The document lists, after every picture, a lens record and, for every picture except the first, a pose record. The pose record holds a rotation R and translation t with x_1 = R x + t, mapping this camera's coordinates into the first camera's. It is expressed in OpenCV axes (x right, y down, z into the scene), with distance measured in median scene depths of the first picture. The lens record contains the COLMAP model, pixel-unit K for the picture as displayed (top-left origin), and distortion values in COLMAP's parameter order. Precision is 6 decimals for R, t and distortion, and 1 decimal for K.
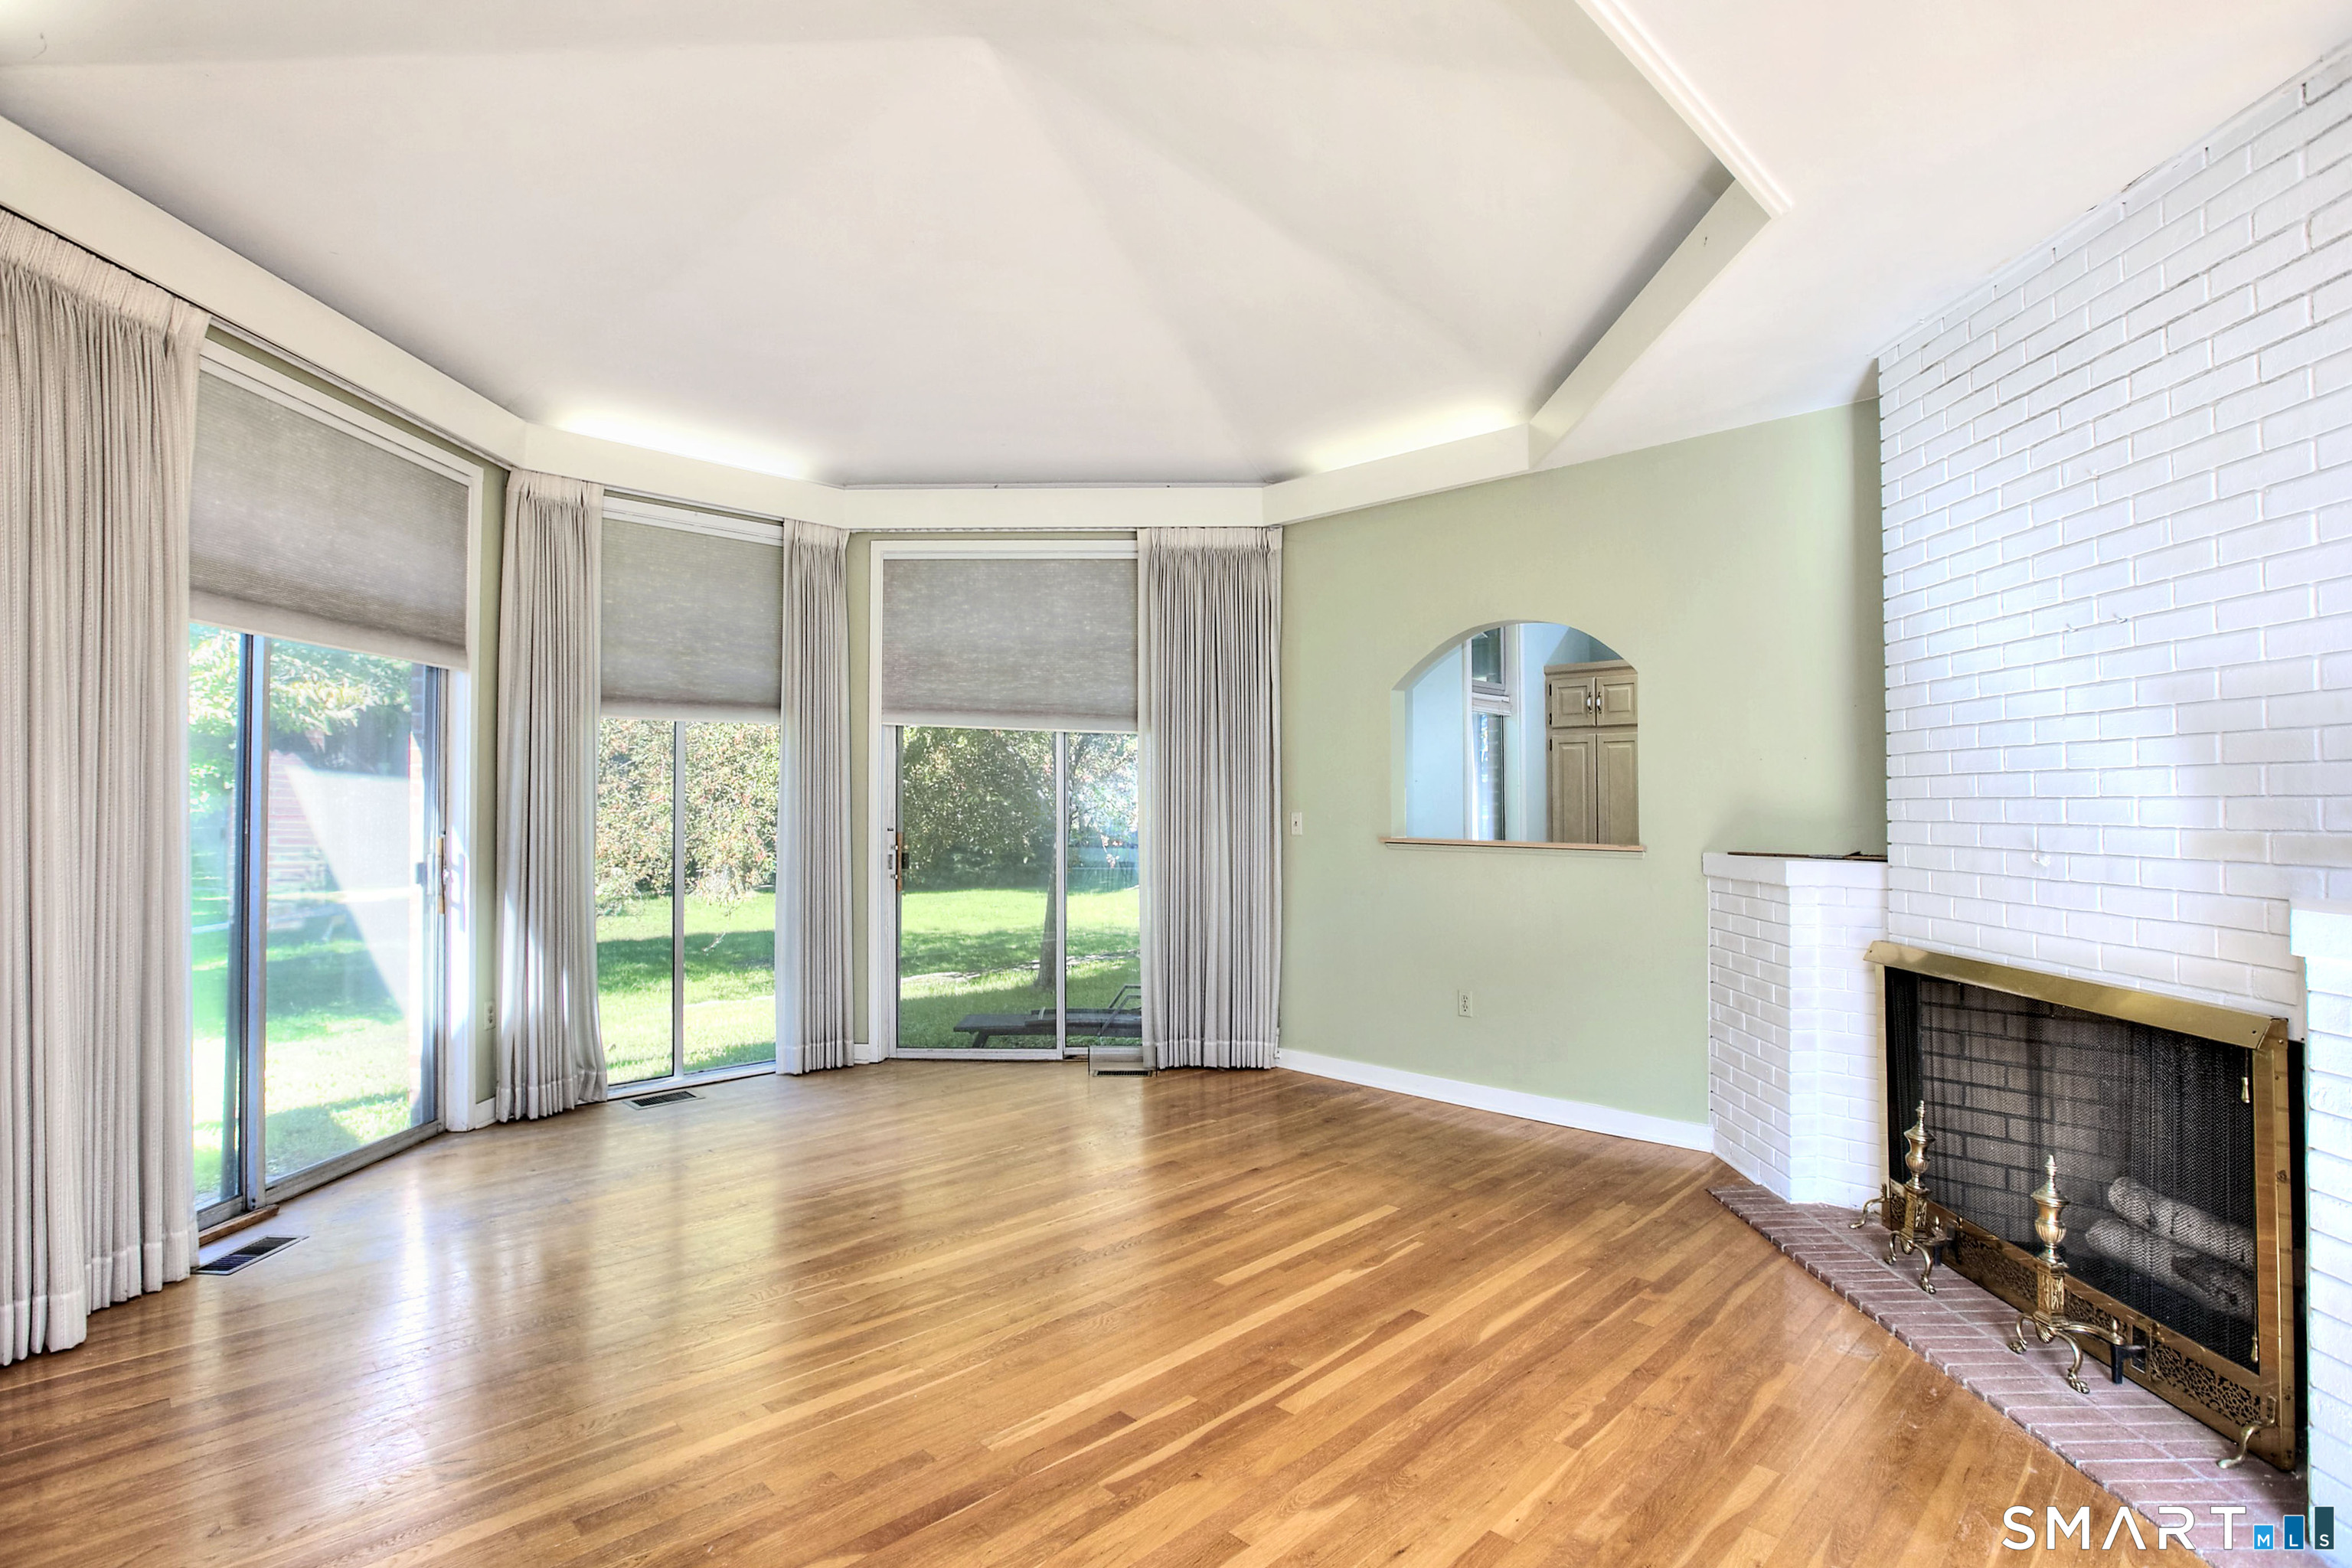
lens RADIAL K [[1154.0, 0, 1176.0], [0, 1154.0, 784.0], [0, 0, 1]] dist [-0.021432, -0.000121]
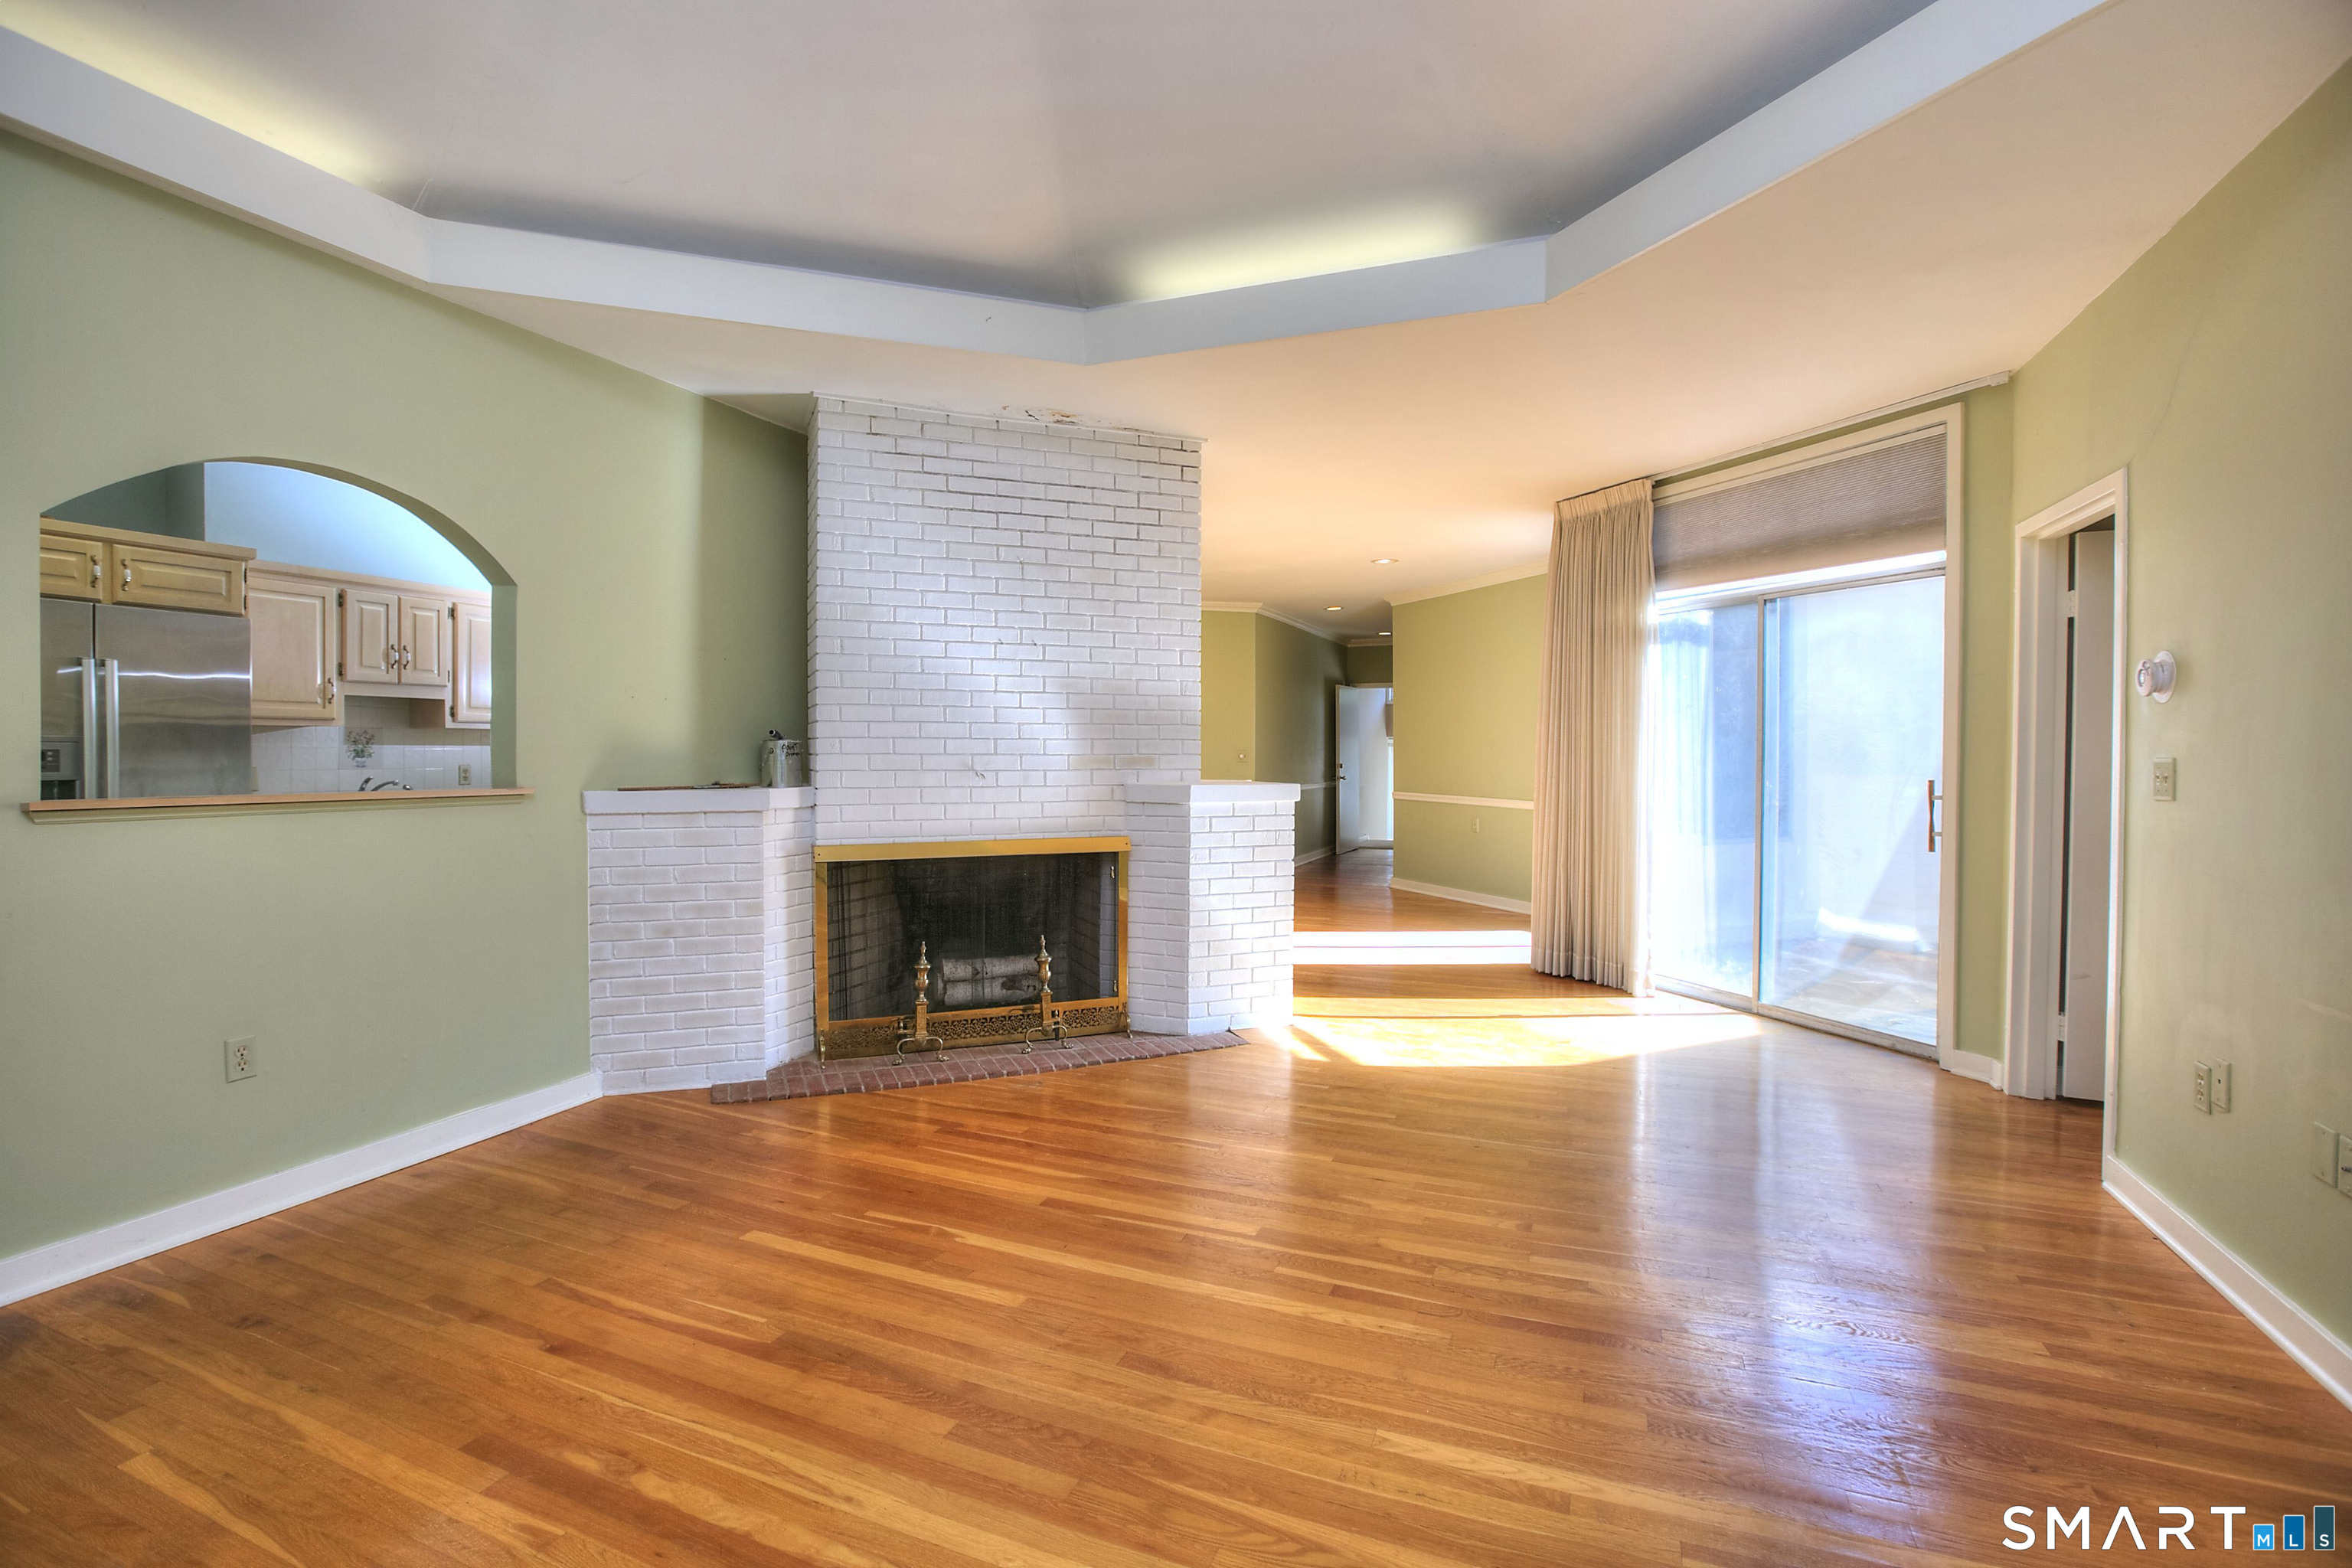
lens RADIAL K [[1054.8, 0, 1169.3], [0, 1054.8, 762.0], [0, 0, 1]] dist [-0.050404, 0.022215]
pose [[-0.379477, -0.014725, 0.925084, -0.699656], [-0.020862, 0.999755, 0.007355, 0.026148], [-0.924966, -0.016508, -0.379691, 1.178367]]
